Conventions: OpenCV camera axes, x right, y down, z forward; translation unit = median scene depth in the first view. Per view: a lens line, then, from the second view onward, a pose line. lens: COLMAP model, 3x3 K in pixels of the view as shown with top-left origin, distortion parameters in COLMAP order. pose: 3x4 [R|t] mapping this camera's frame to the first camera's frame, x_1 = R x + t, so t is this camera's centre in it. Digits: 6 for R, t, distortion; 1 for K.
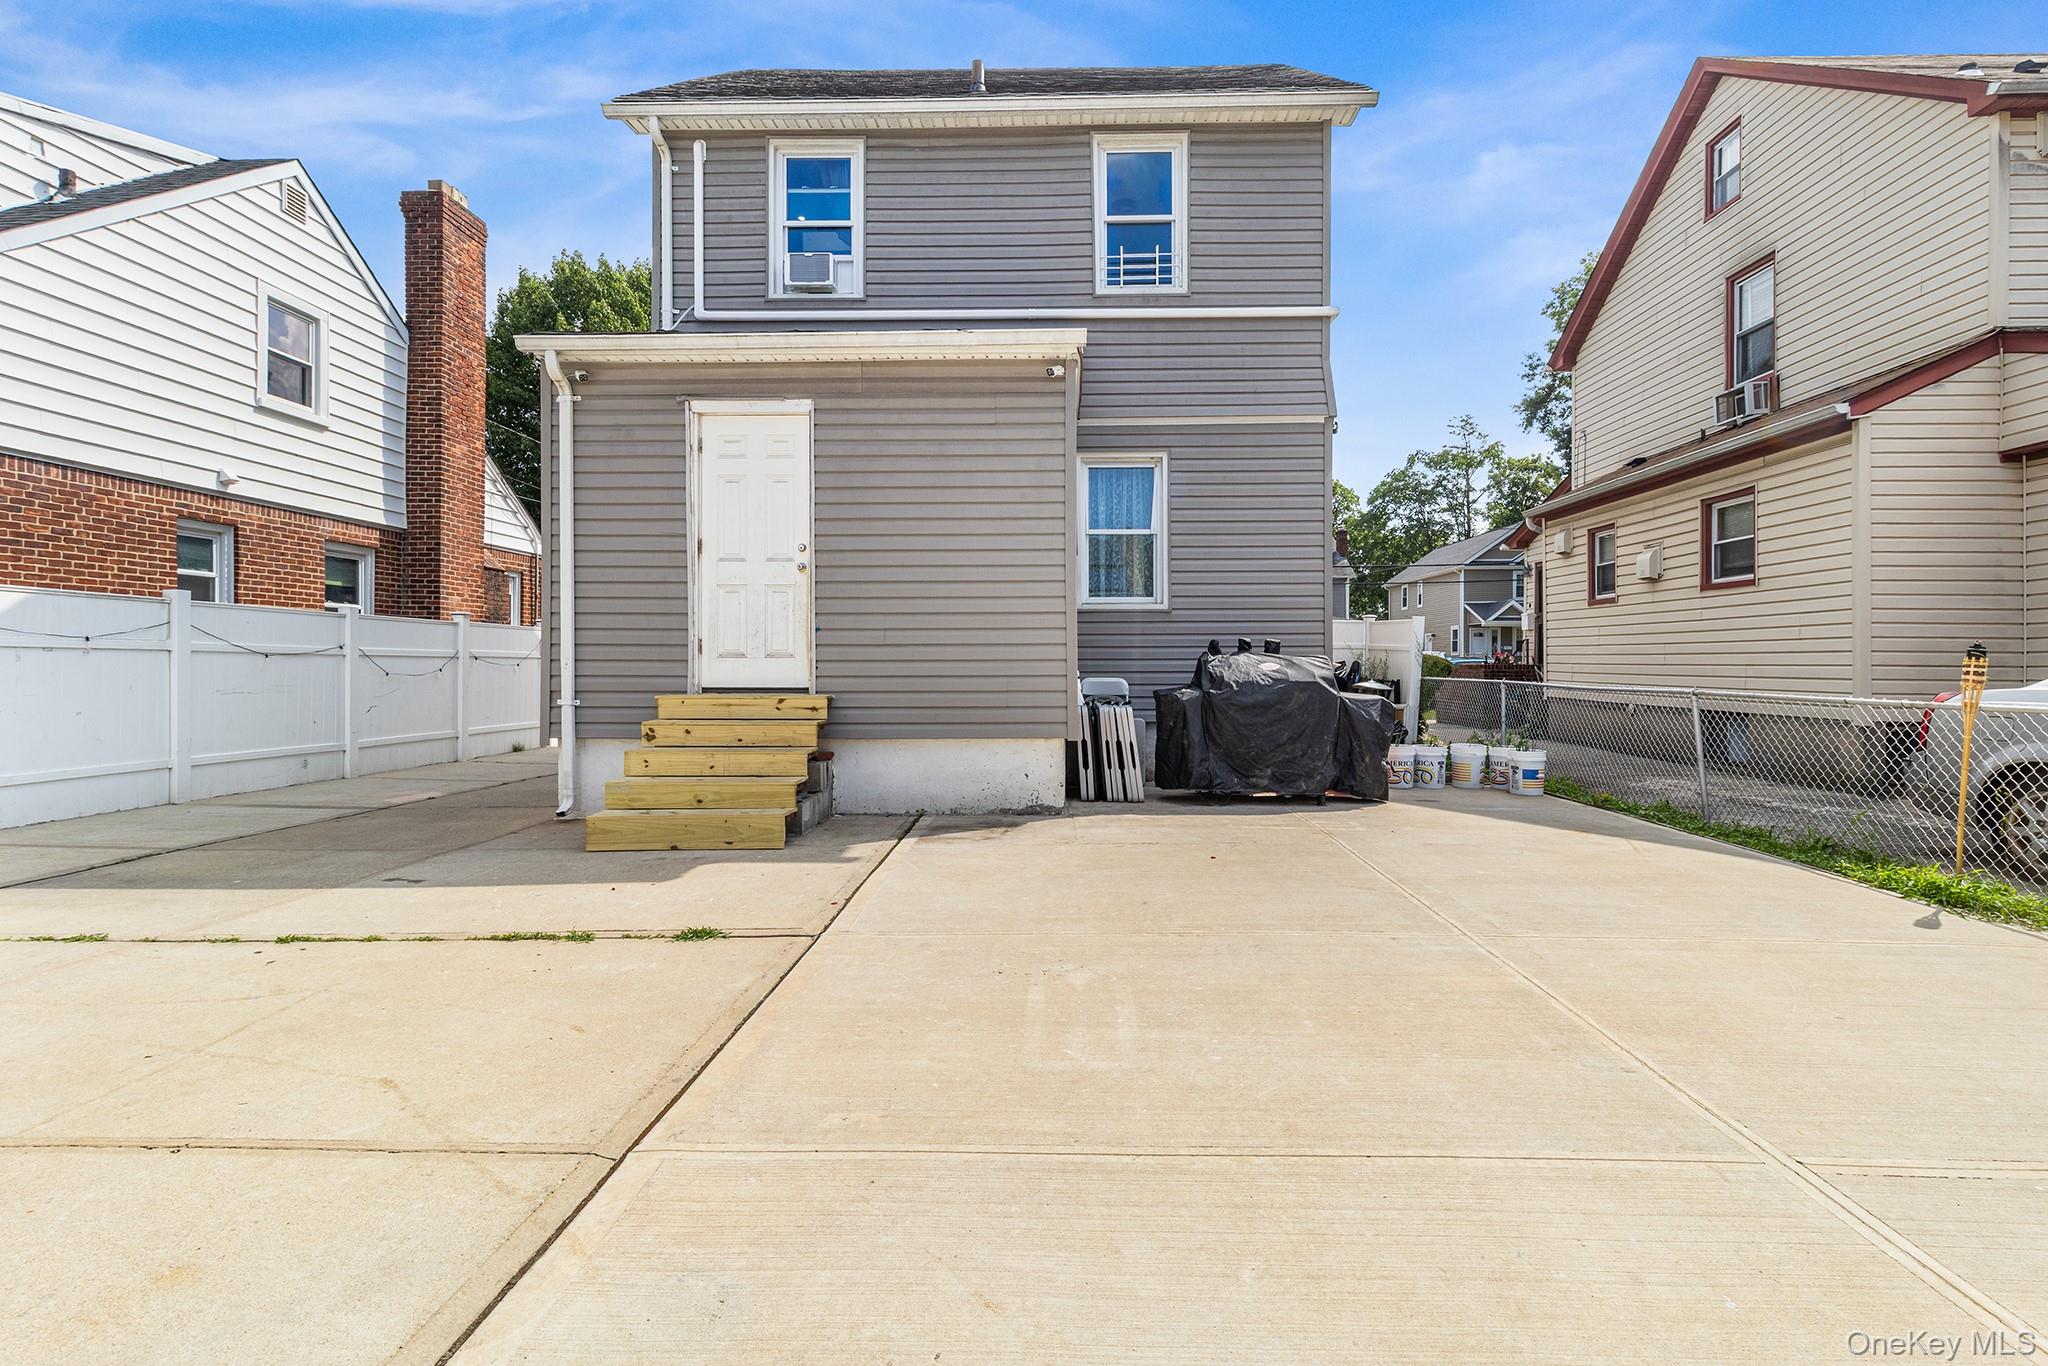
lens RADIAL K [[958.0, 0, 1039.2], [0, 958.0, 678.1], [0, 0, 1]] dist [0.009231, -0.000015]
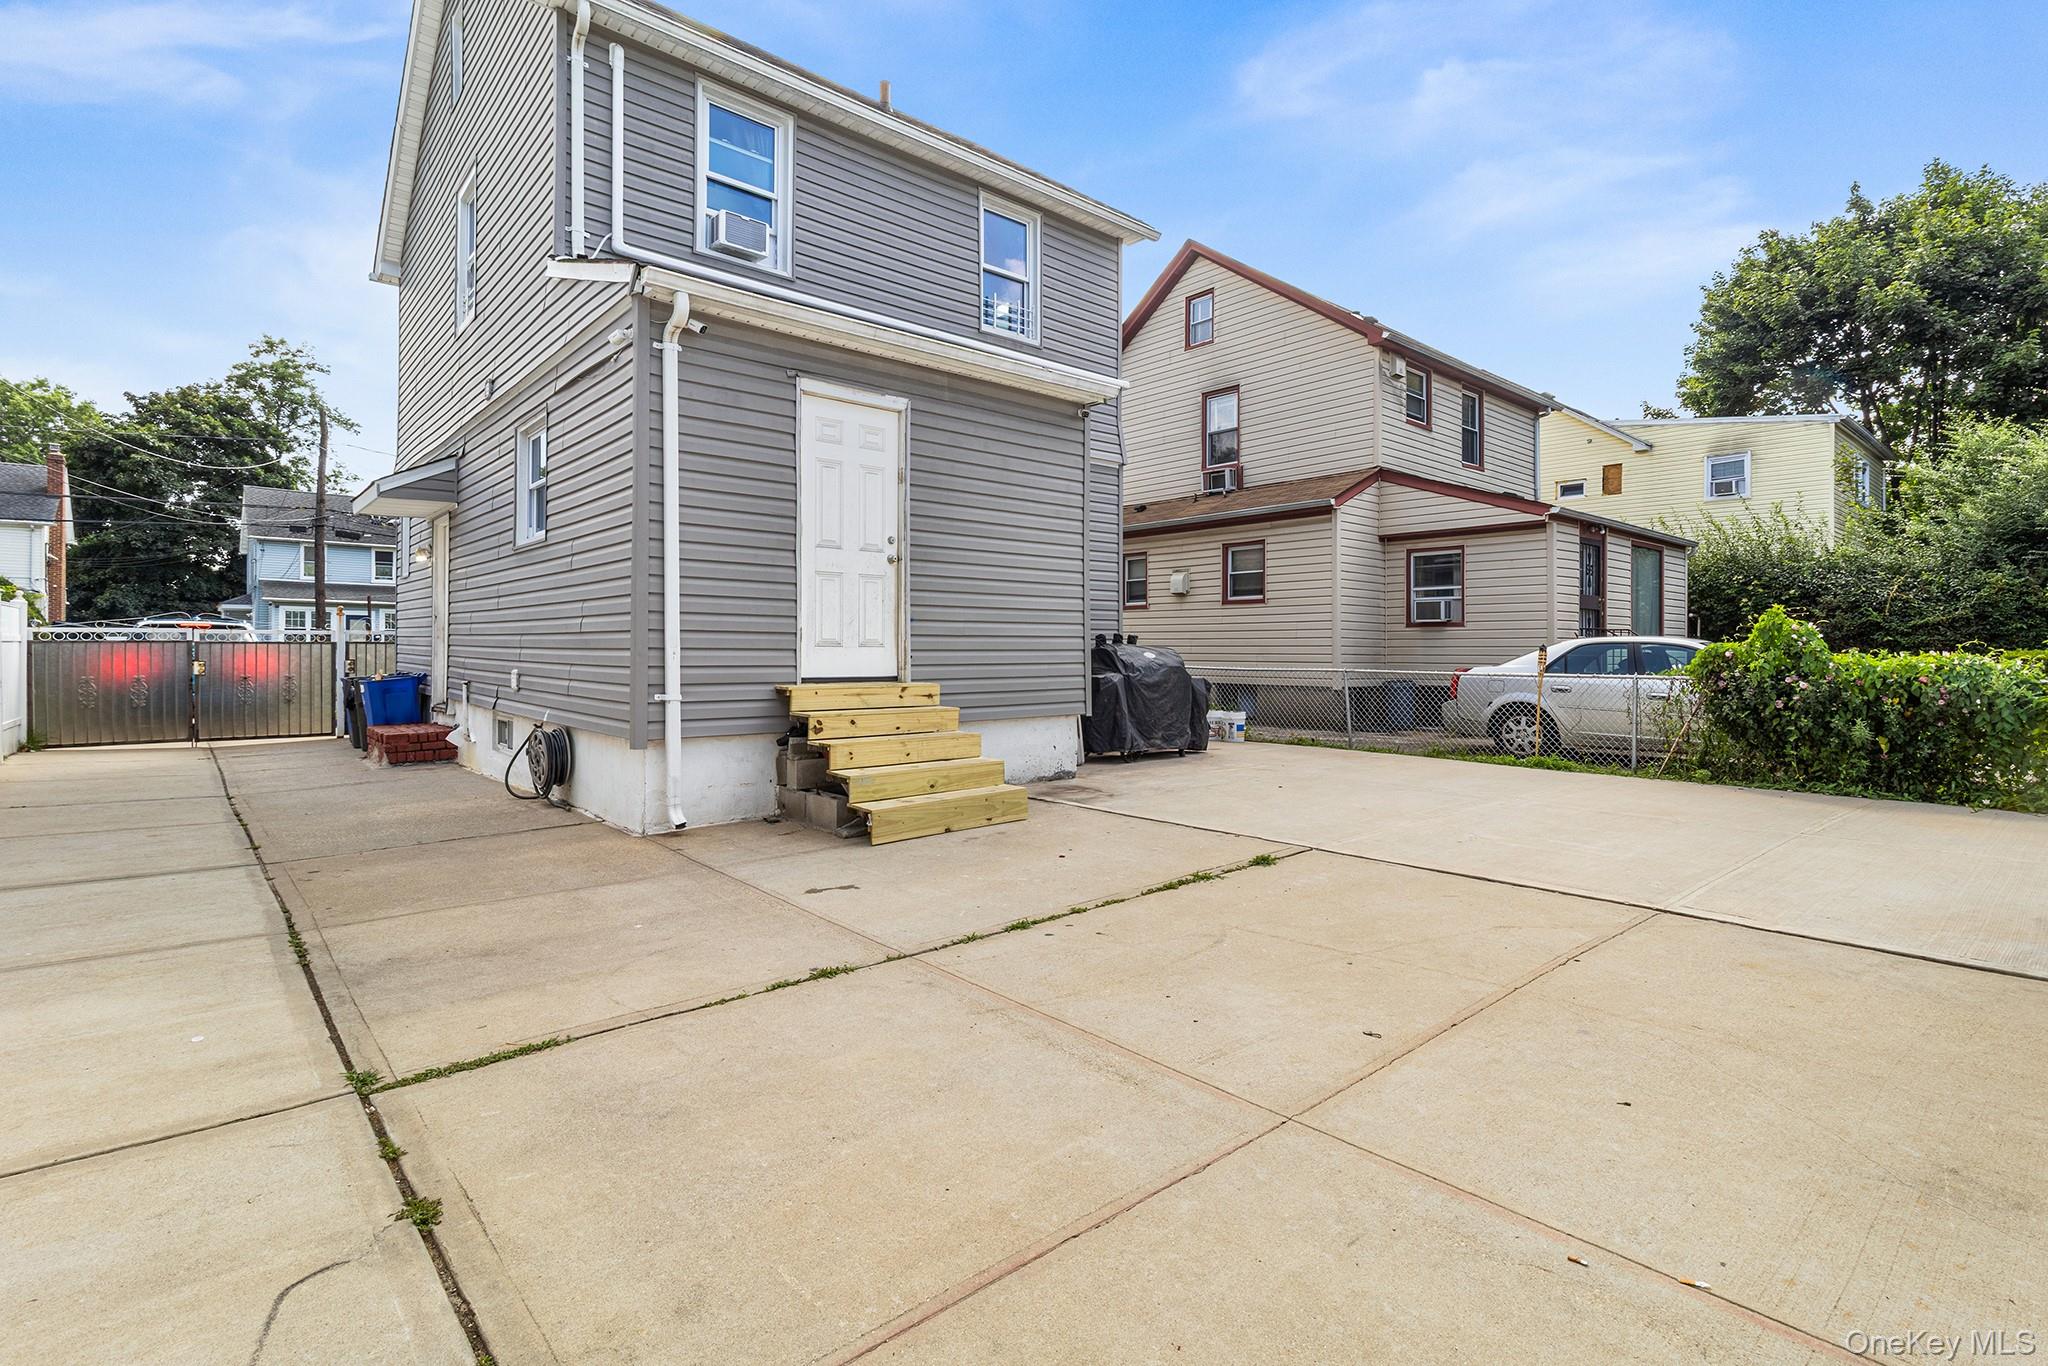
lens RADIAL K [[958.0, 0, 1044.9], [0, 958.0, 665.3], [0, 0, 1]] dist [0.009231, -0.000015]
pose [[0.737119, -0.007484, 0.675722, -0.662292], [0.006829, 0.999970, 0.003625, -0.003440], [-0.675729, 0.001943, 0.737148, 0.106370]]
